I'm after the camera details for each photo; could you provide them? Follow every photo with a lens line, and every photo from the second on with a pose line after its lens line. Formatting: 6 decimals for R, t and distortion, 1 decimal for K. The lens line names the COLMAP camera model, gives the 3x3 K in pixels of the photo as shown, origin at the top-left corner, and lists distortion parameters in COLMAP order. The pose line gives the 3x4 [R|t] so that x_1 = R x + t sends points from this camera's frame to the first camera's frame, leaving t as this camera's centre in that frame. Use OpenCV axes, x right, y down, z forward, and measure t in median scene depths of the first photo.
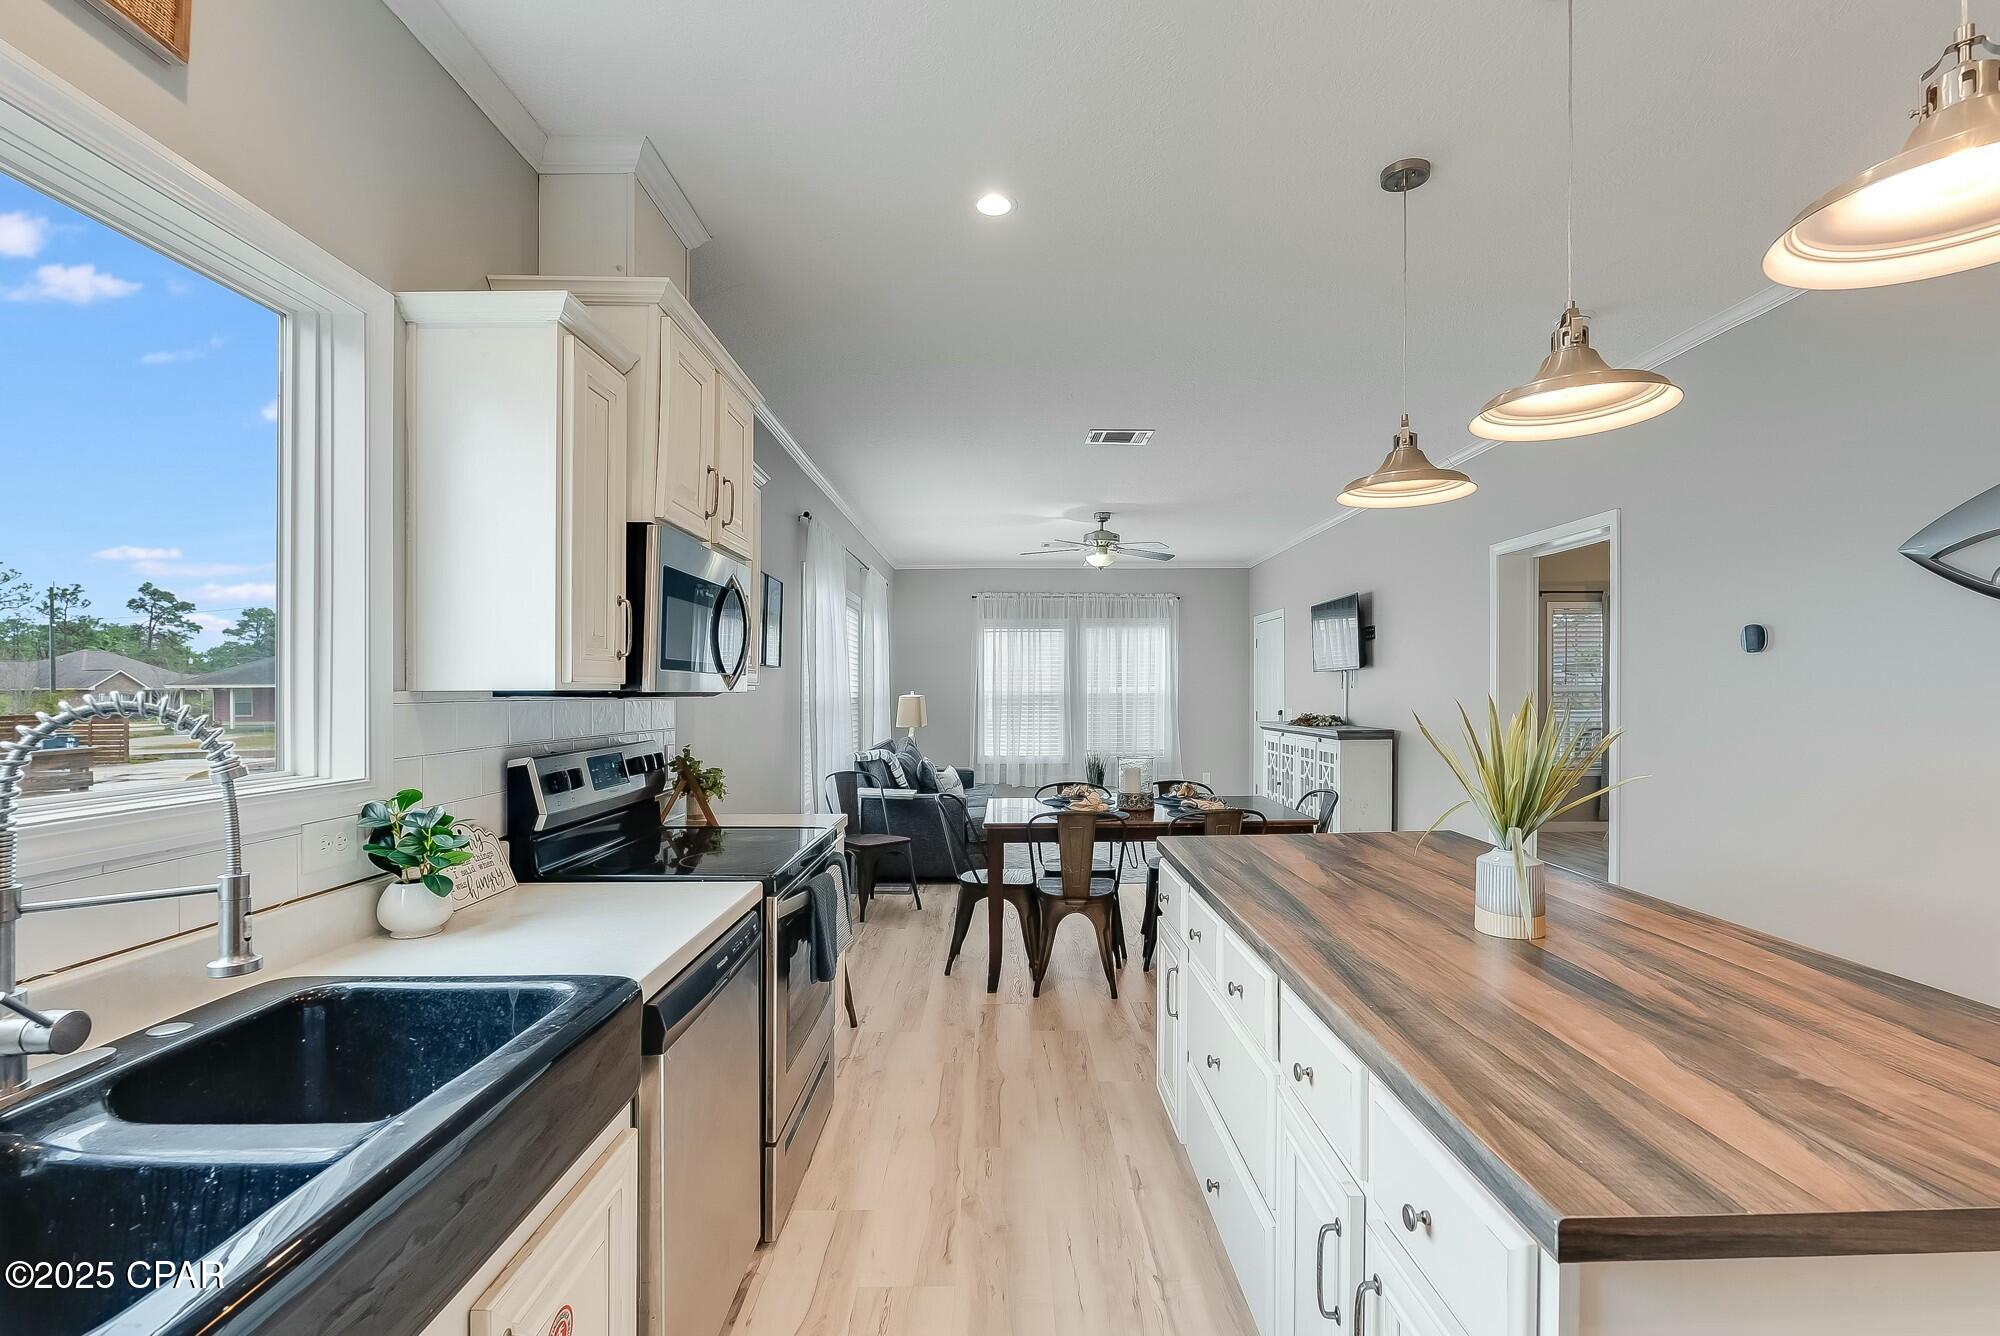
lens RADIAL K [[888.4, 0, 991.1], [0, 888.4, 684.6], [0, 0, 1]] dist [-0.003276, -0.000217]
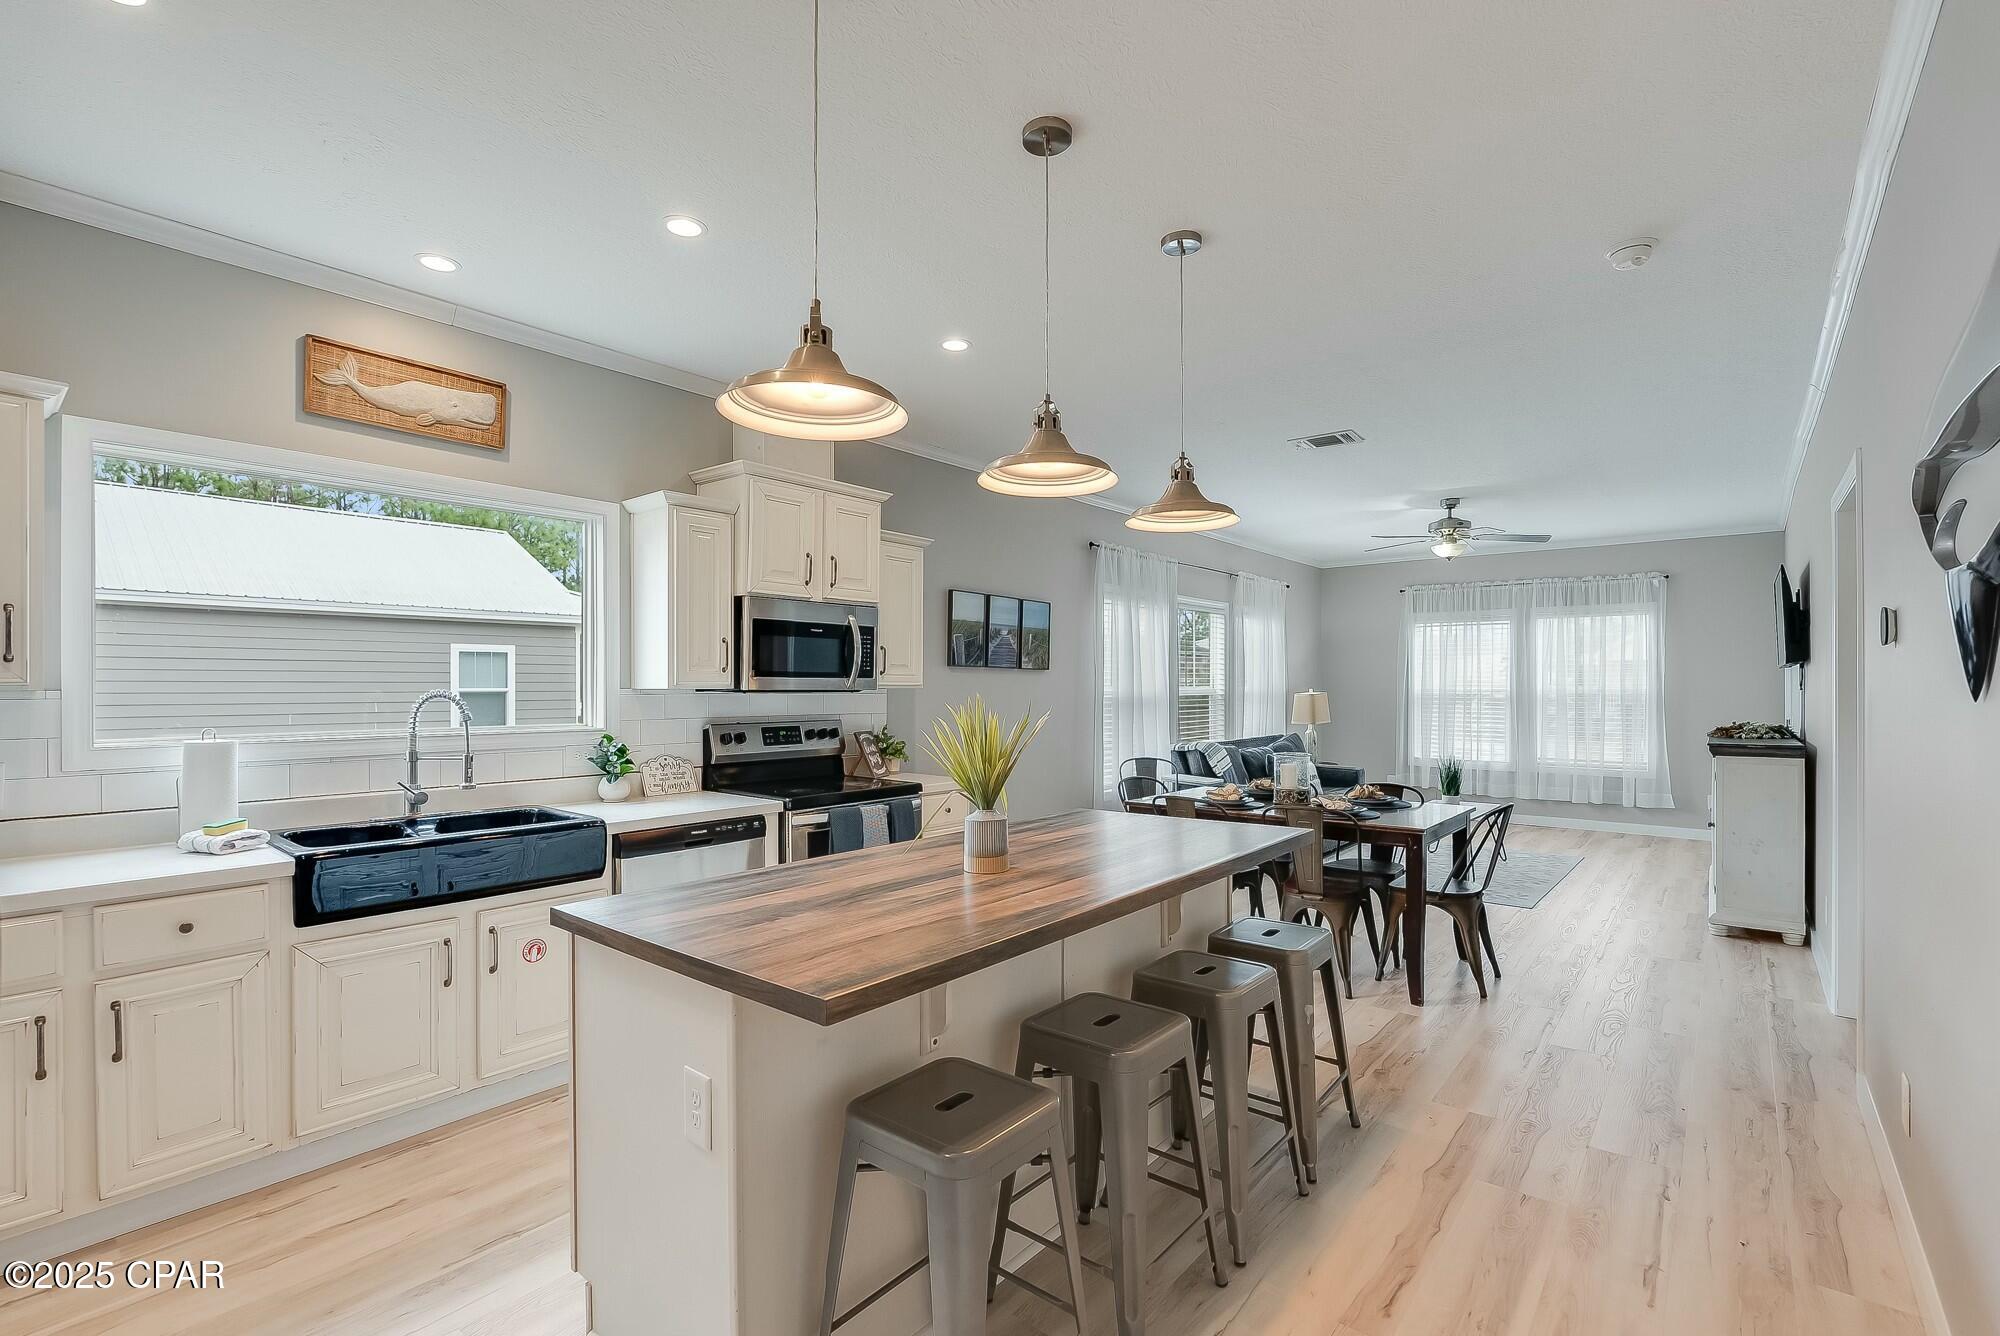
lens RADIAL K [[888.4, 0, 1012.9], [0, 888.4, 686.7], [0, 0, 1]] dist [-0.003276, -0.000217]
pose [[0.764600, 0.005056, -0.644485, 1.164731], [-0.000023, 0.999969, 0.007818, -0.012671], [0.644505, -0.005963, 0.764577, -0.020599]]
